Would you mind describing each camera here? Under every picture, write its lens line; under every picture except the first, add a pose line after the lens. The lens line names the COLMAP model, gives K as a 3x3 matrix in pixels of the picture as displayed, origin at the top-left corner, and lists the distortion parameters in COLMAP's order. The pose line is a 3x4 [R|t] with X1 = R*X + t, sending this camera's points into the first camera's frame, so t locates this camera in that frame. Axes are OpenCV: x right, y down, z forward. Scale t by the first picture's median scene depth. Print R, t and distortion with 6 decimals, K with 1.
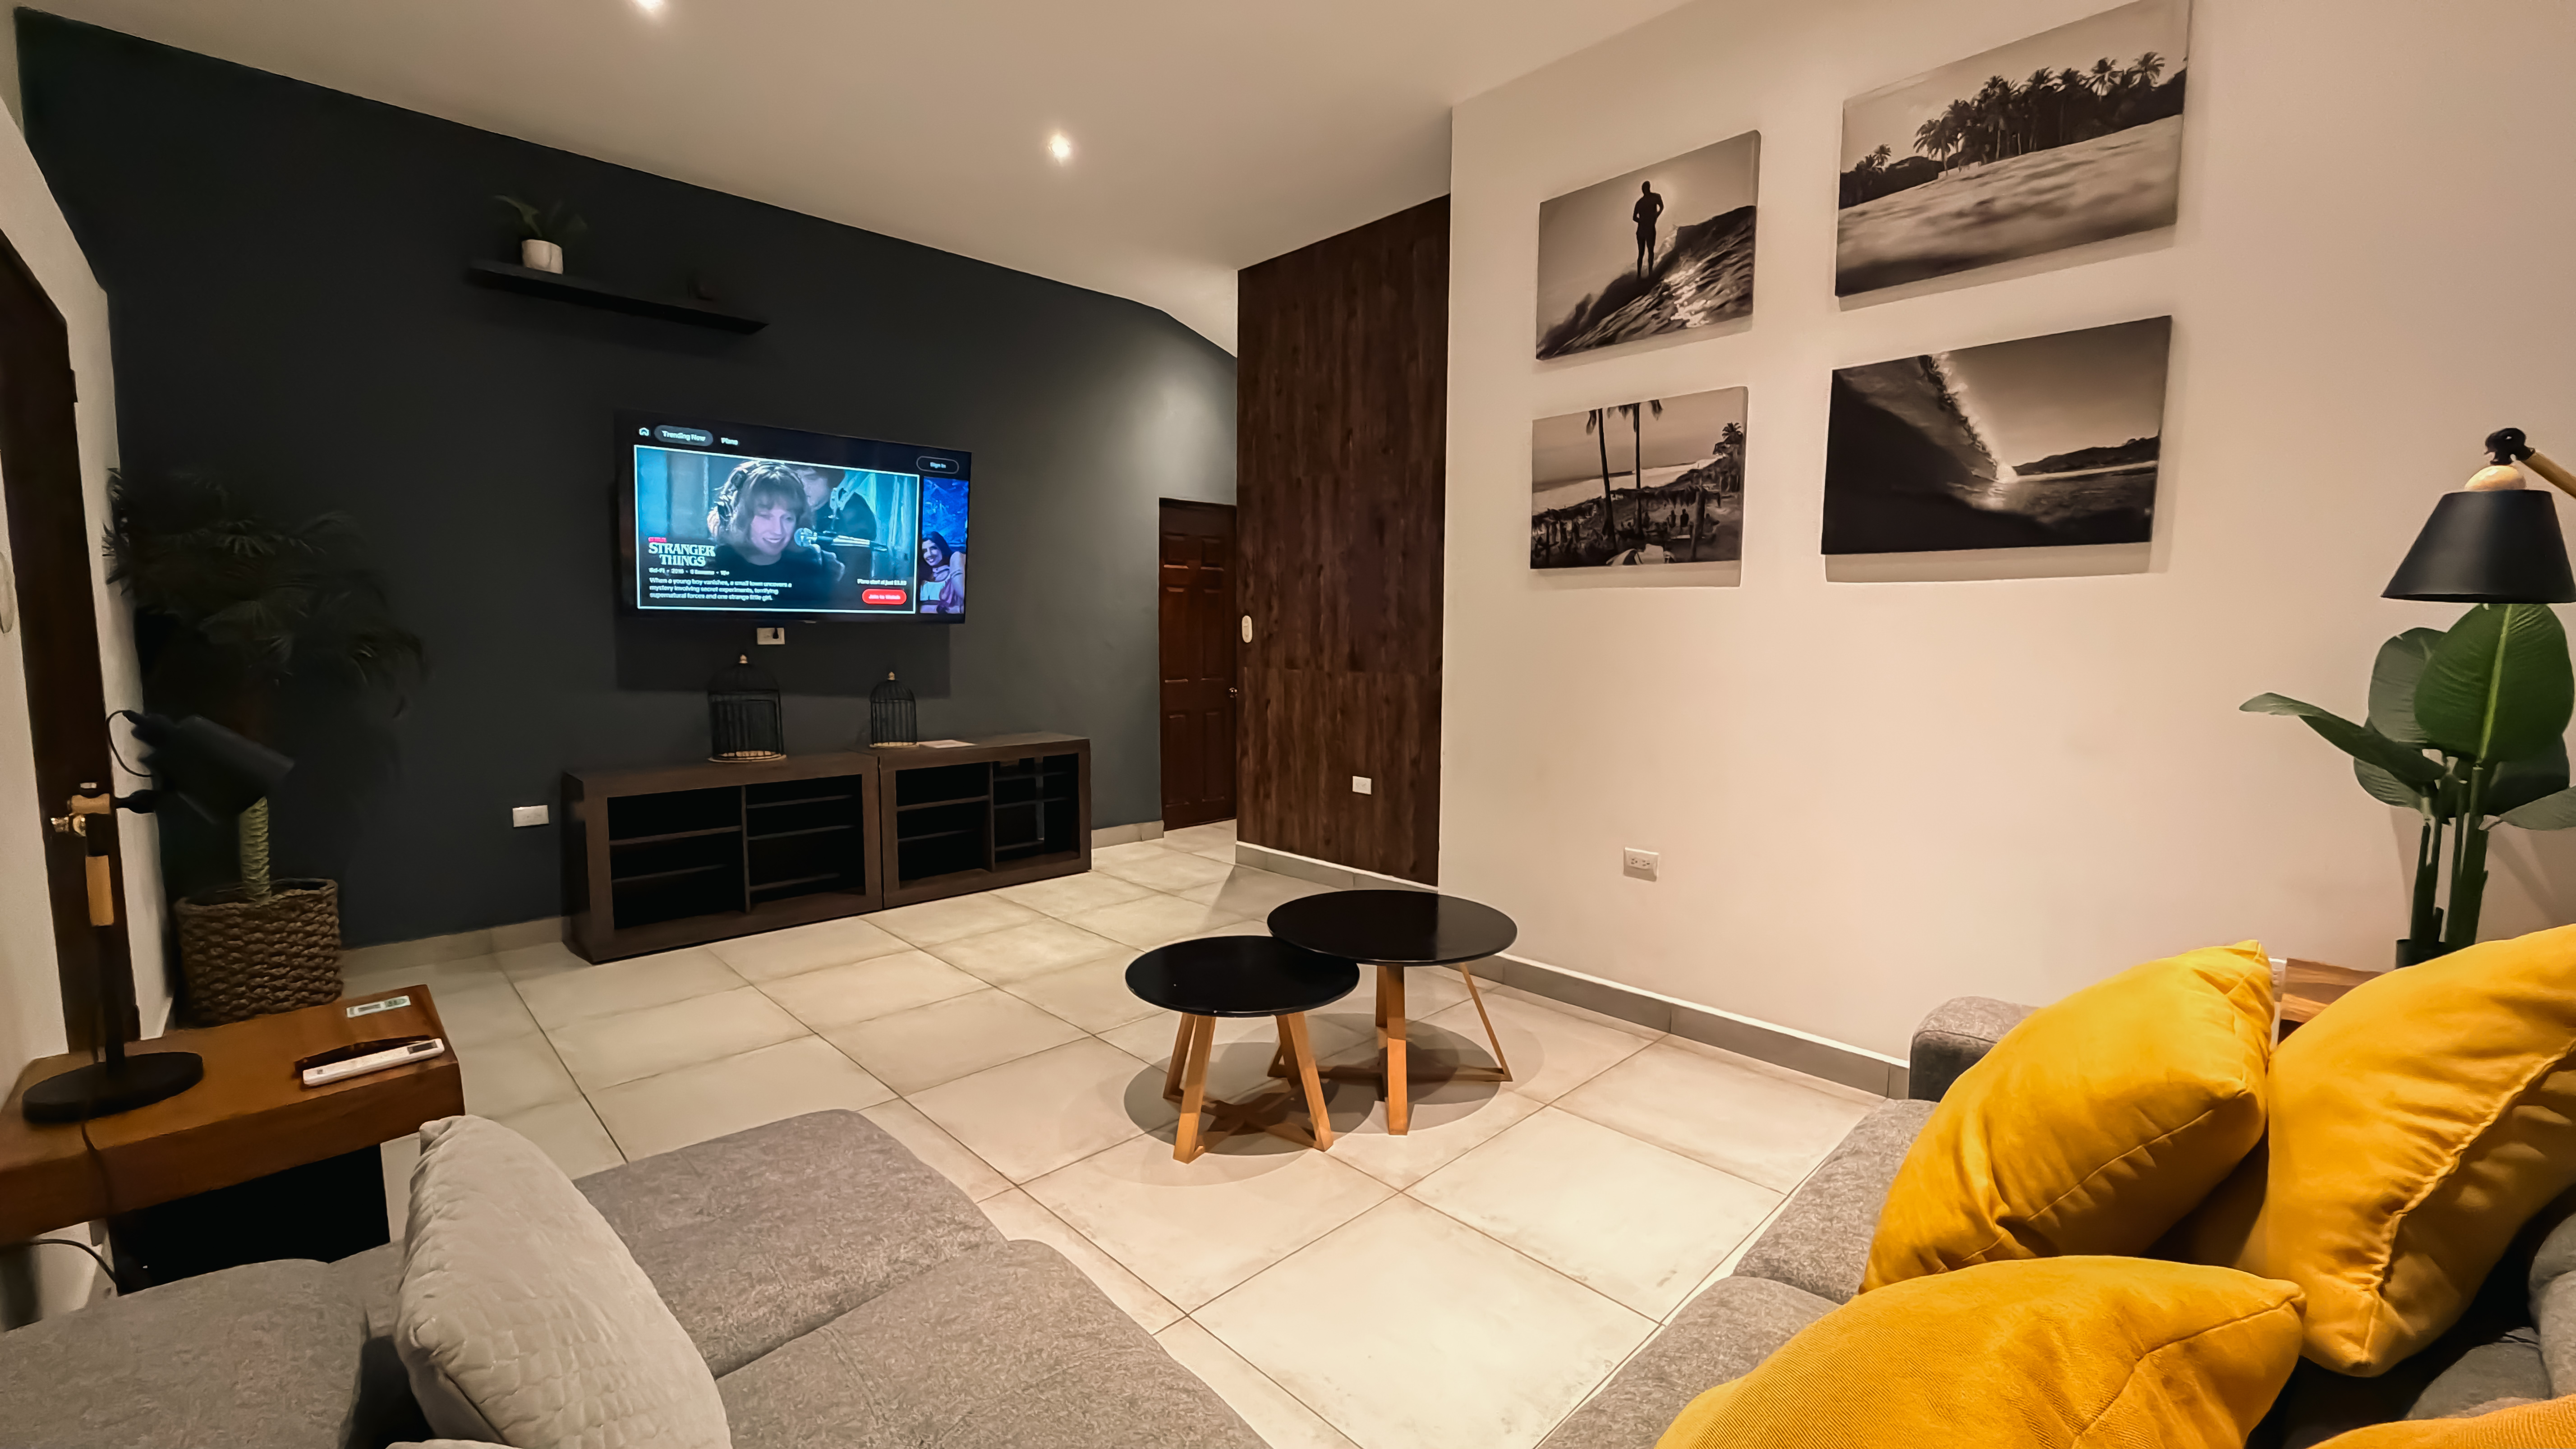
lens RADIAL K [[1055.4, 0, 1288.0], [0, 1055.4, 724.5], [0, 0, 1]] dist [-0.001805, 0.000177]
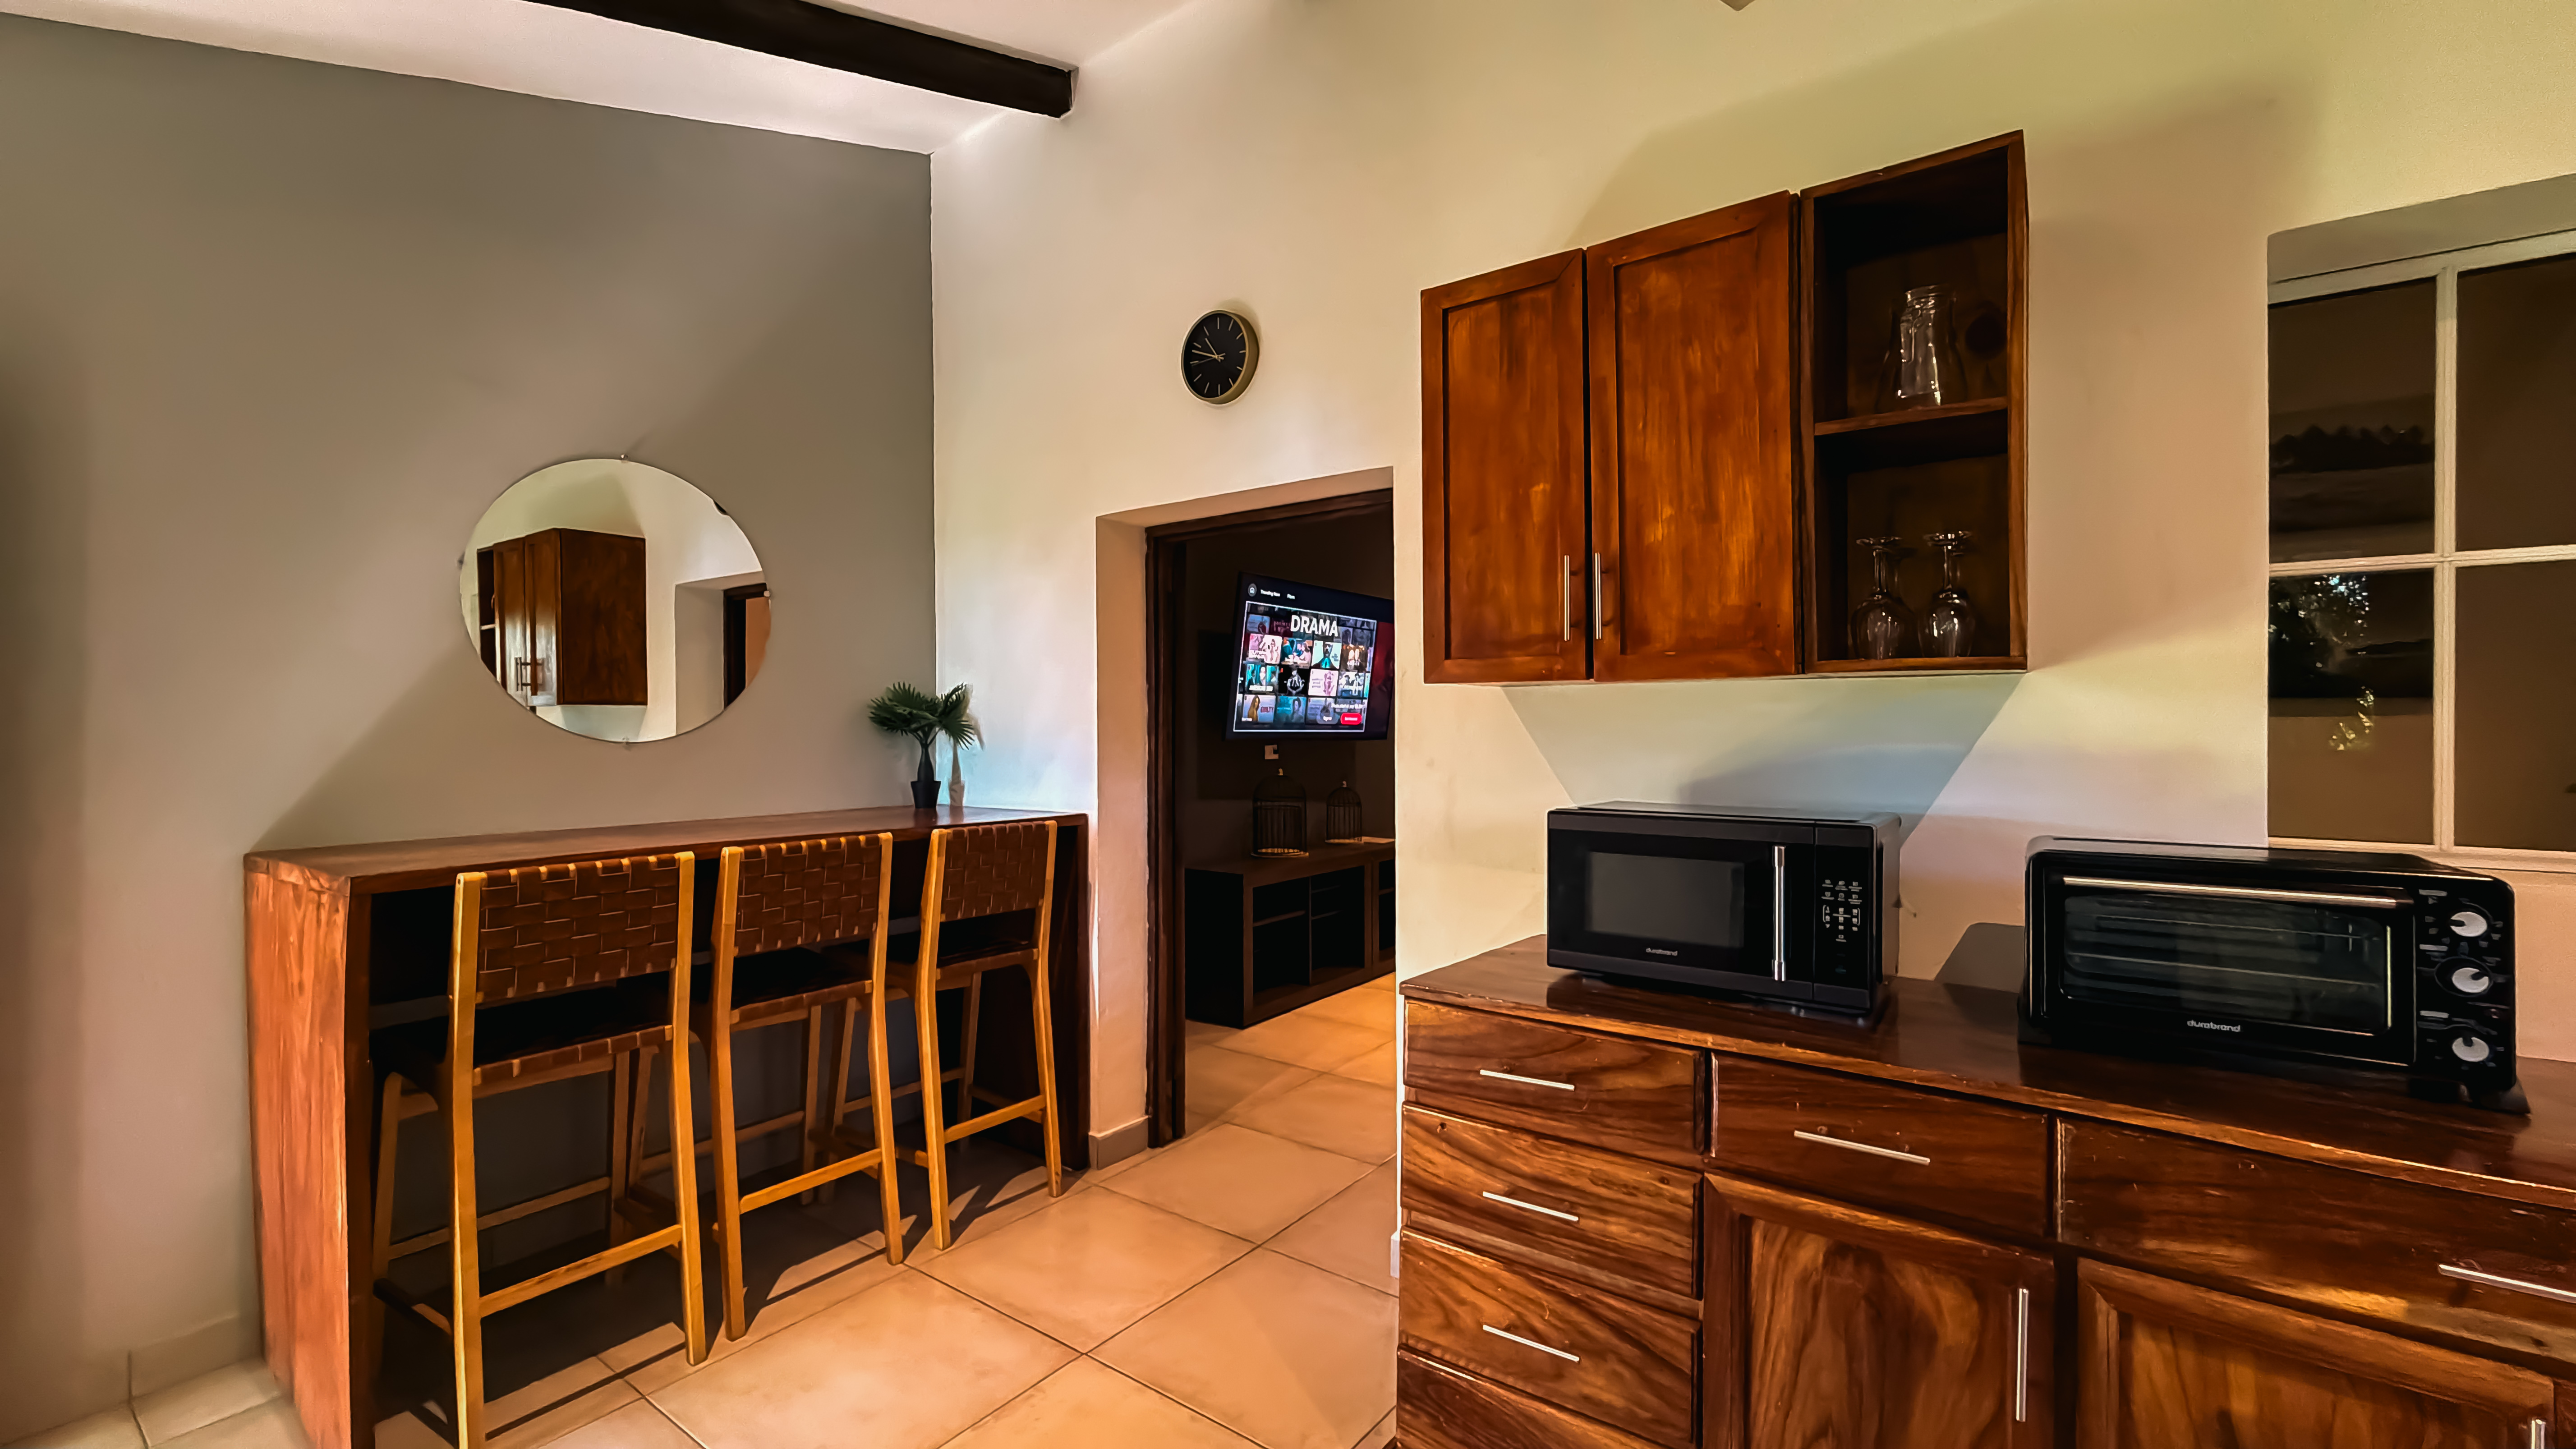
lens RADIAL K [[1055.4, 0, 1288.0], [0, 1055.4, 724.5], [0, 0, 1]] dist [-0.001805, 0.000177]
pose [[0.984599, -0.004985, 0.174755, -0.887337], [0.021202, 0.995620, -0.091057, -0.006730], [-0.173536, 0.093360, 0.980392, -0.239006]]
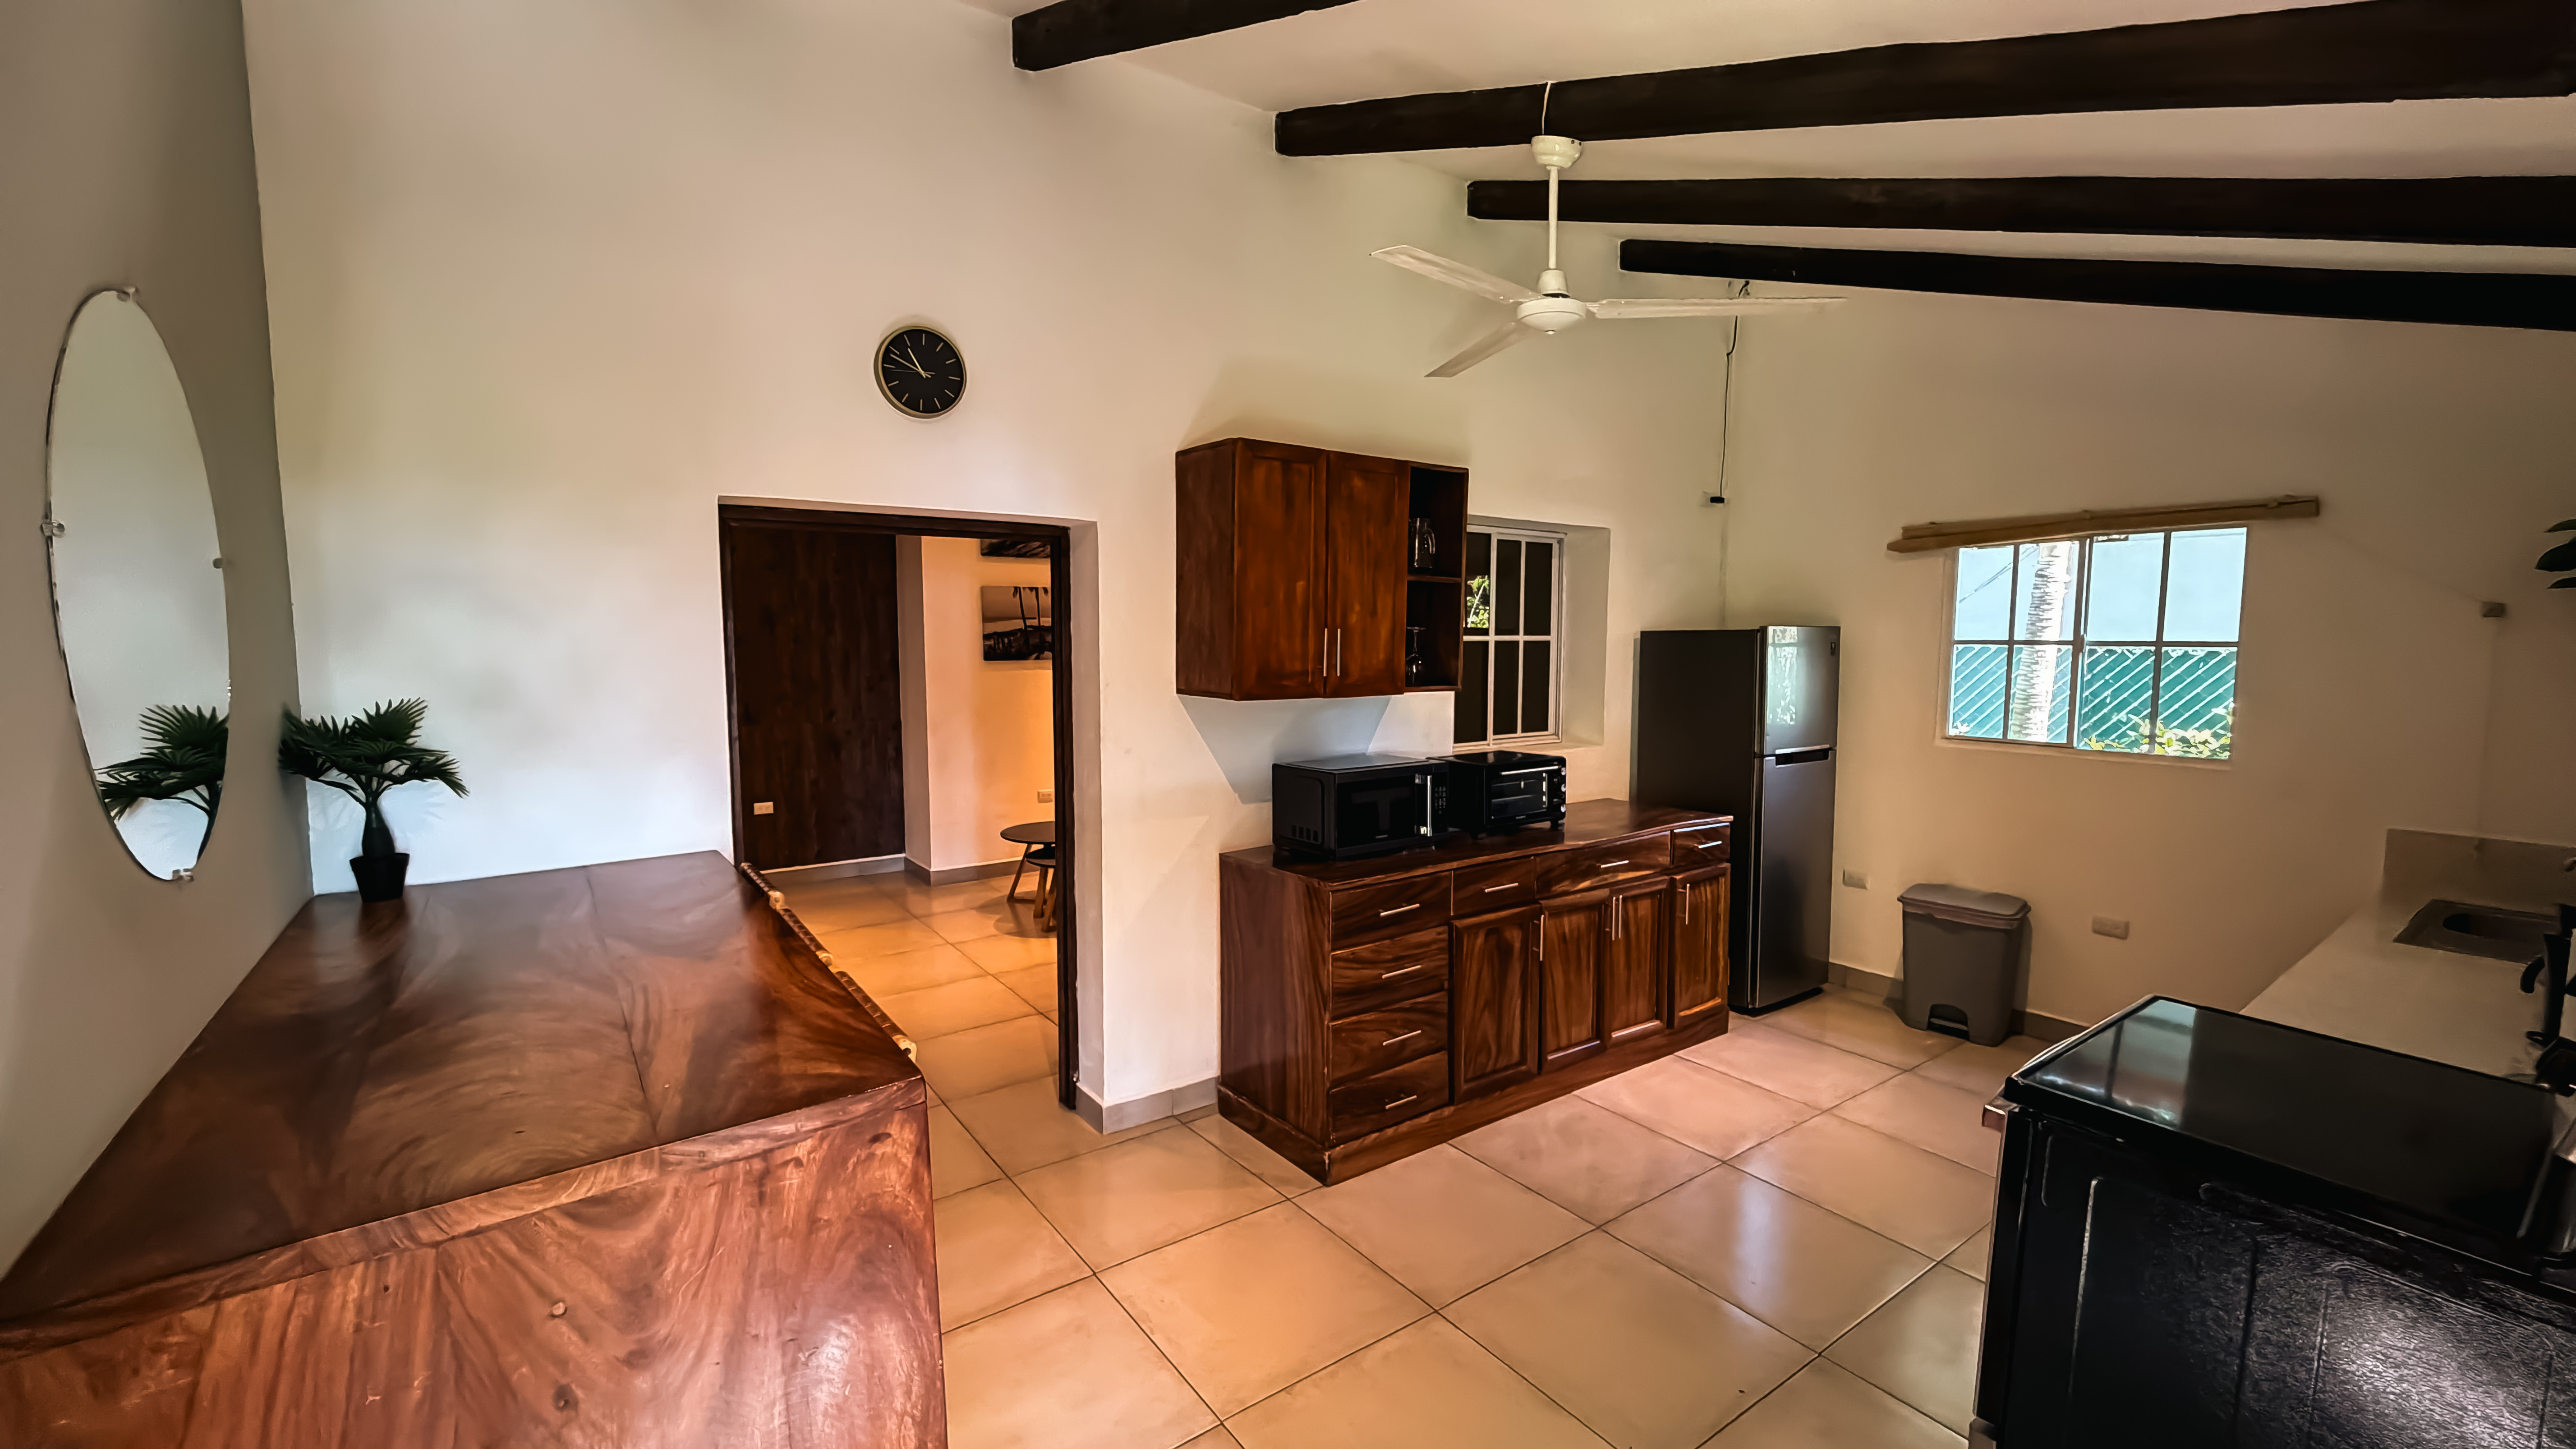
lens RADIAL K [[1055.4, 0, 1288.0], [0, 1055.4, 724.5], [0, 0, 1]] dist [-0.001805, 0.000177]
pose [[0.124436, -0.092205, 0.987934, -1.645695], [0.088041, 0.992772, 0.081567, -0.141199], [-0.988314, 0.076828, 0.131655, 0.199632]]
